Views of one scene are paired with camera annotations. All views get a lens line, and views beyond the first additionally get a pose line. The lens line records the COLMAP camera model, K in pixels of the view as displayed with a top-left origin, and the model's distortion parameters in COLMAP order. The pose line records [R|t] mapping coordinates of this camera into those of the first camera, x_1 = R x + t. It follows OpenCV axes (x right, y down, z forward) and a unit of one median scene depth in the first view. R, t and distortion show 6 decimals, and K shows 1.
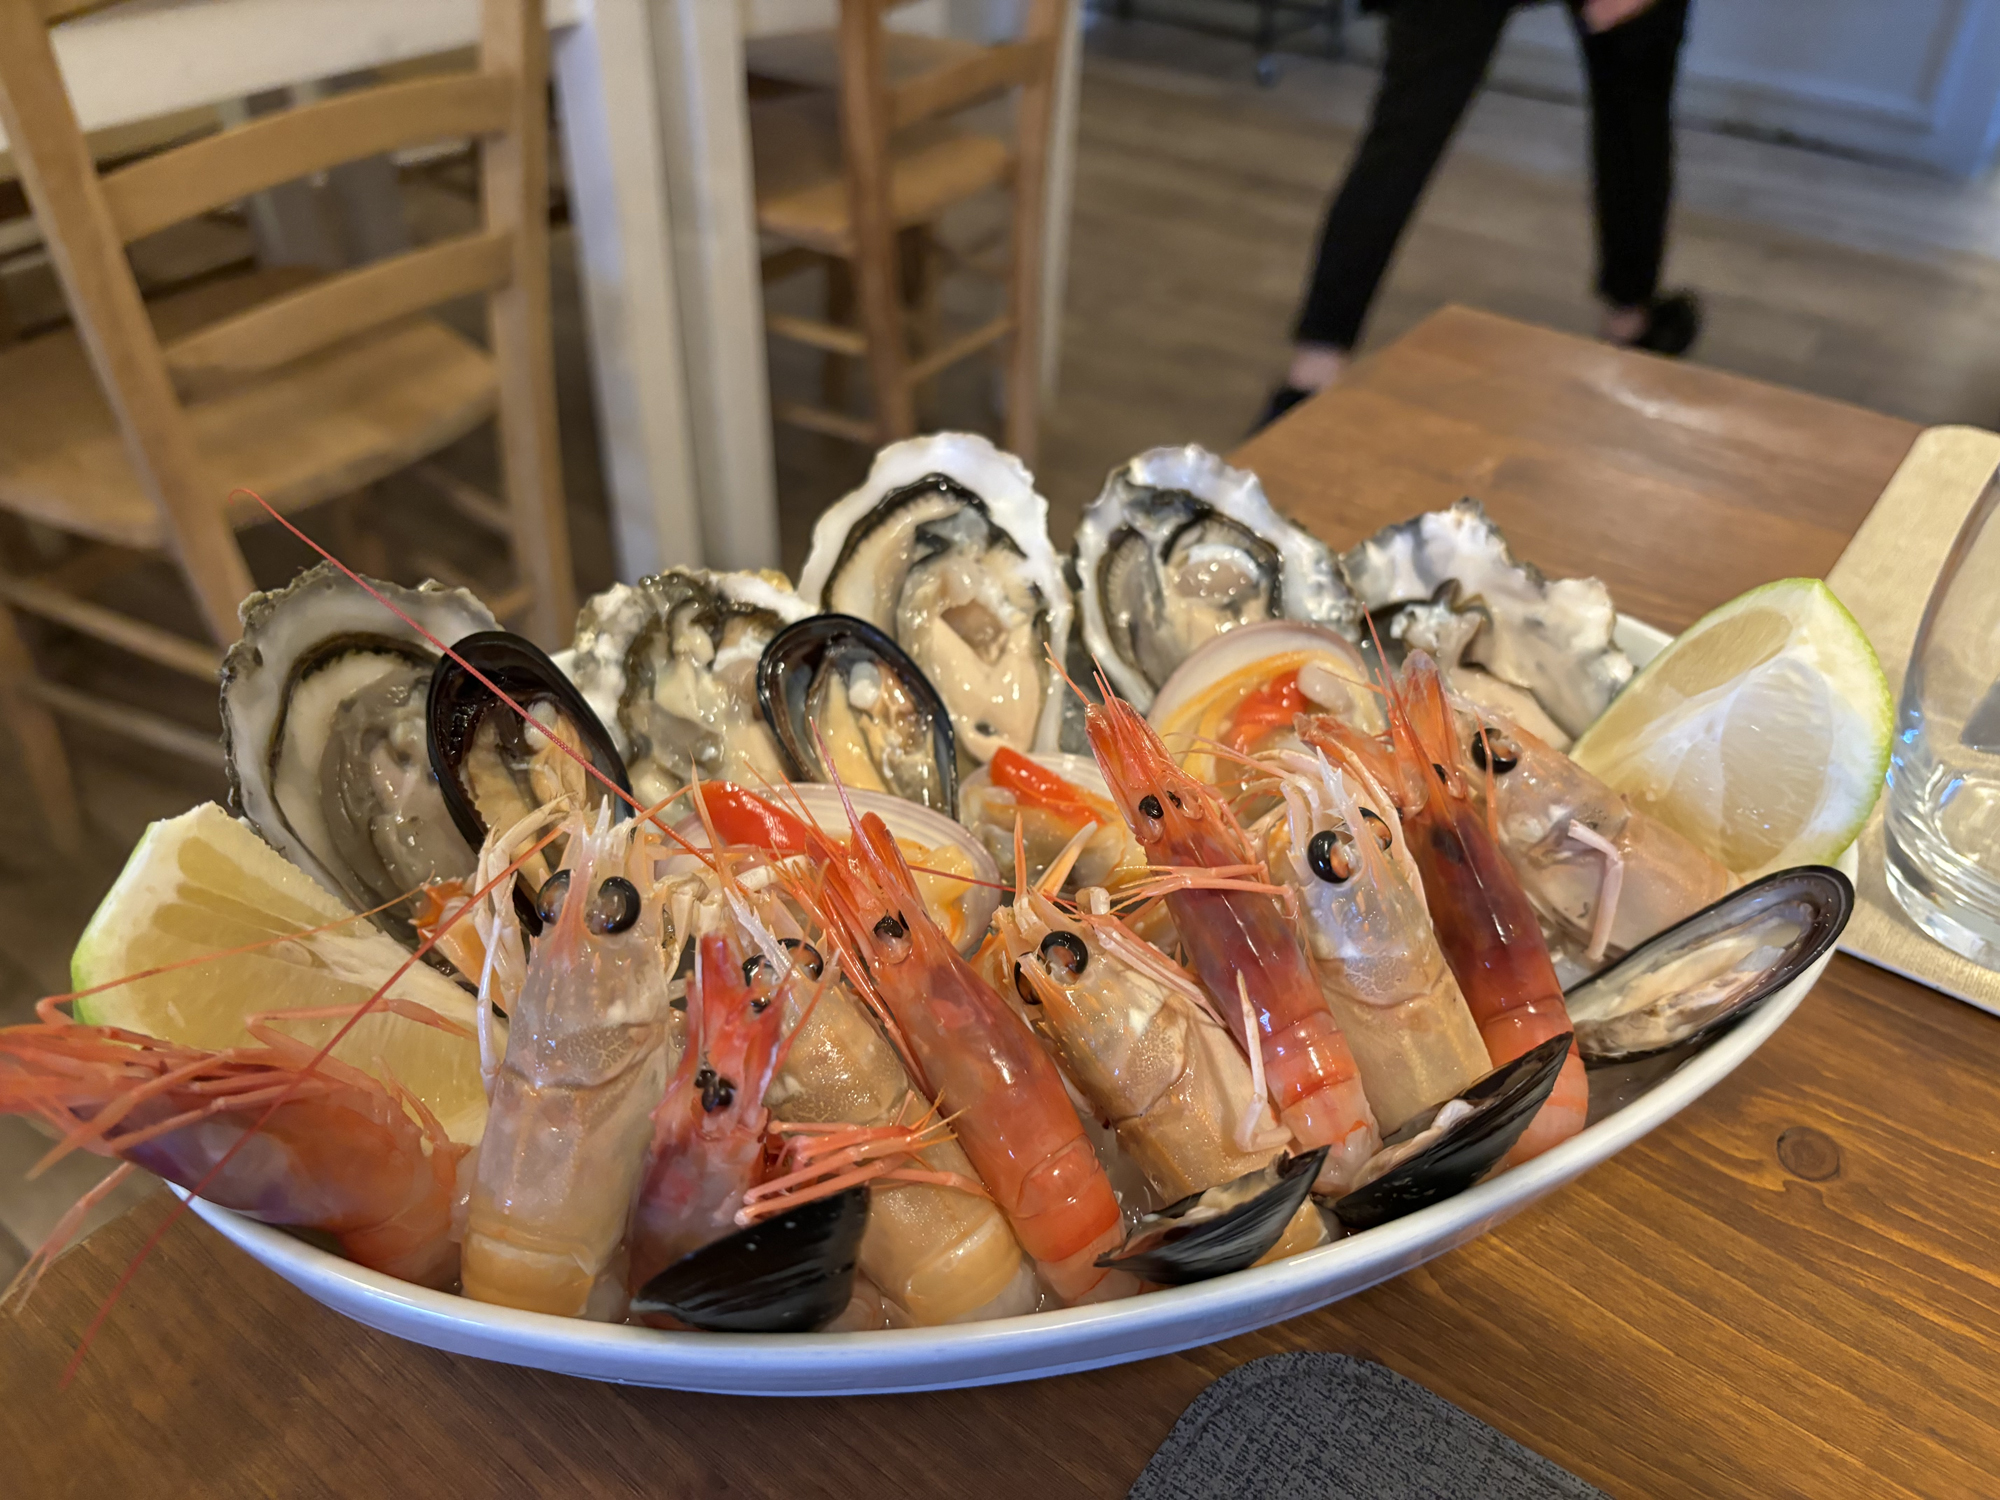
lens RADIAL K [[1507.6, 0, 1000.0], [0, 1507.6, 750.0], [0, 0, 1]] dist [0.052051, -0.059674]
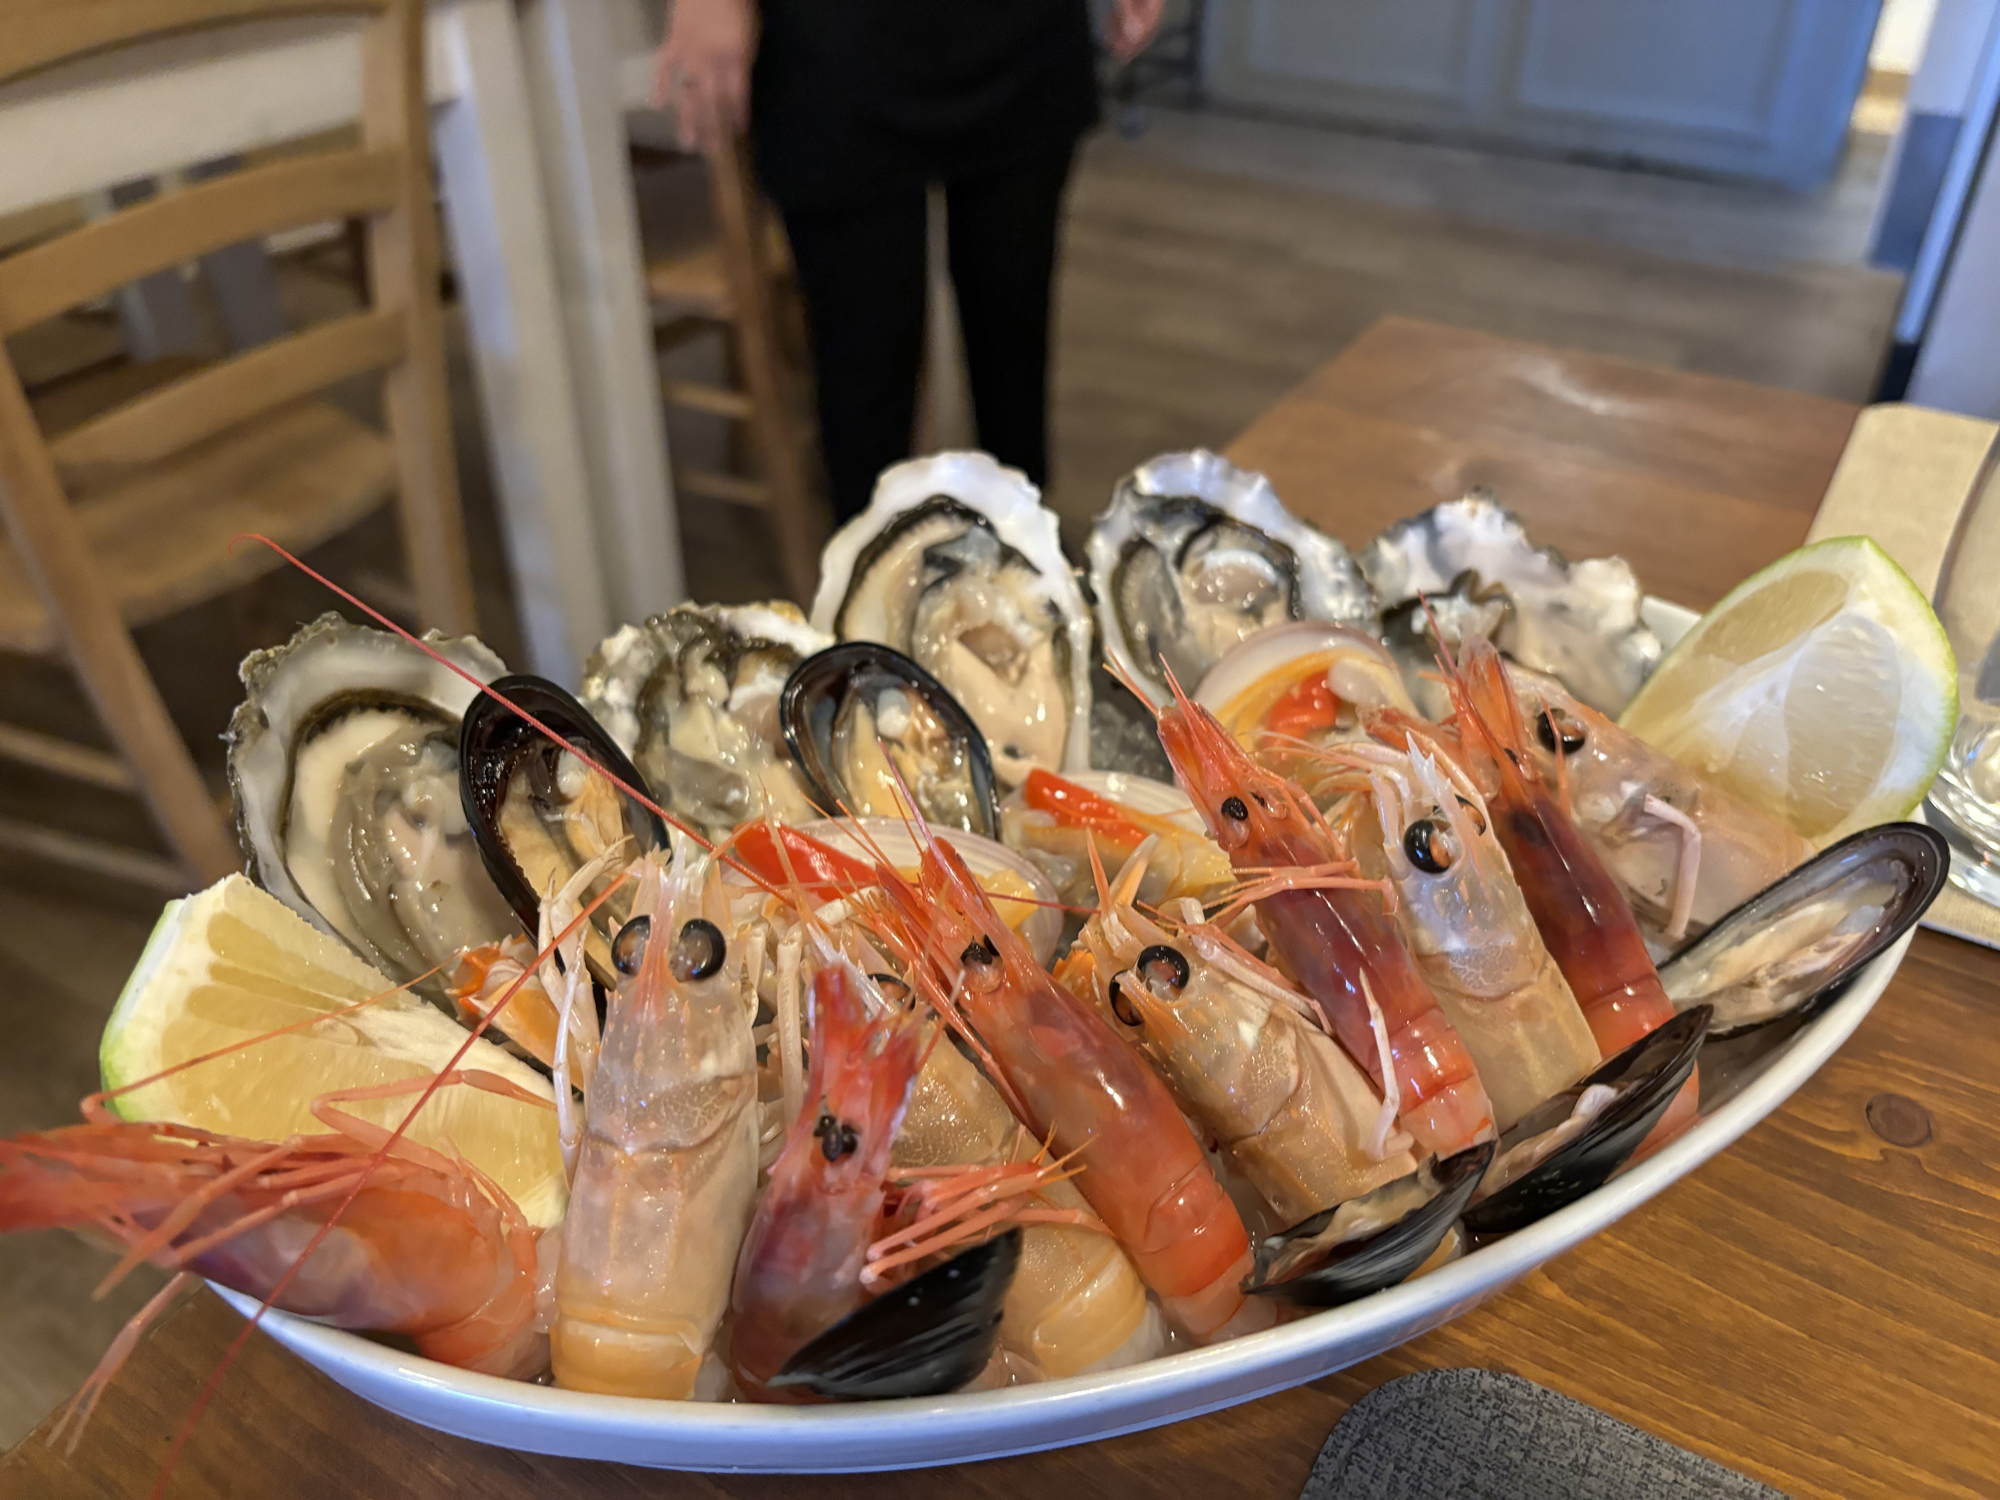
lens RADIAL K [[1507.6, 0, 1000.0], [0, 1507.6, 750.0], [0, 0, 1]] dist [0.052051, -0.059674]
pose [[0.995746, -0.069416, 0.060587, -0.098990], [0.071523, 0.996882, -0.033325, 0.020758], [-0.058084, 0.037516, 0.997606, 0.049771]]
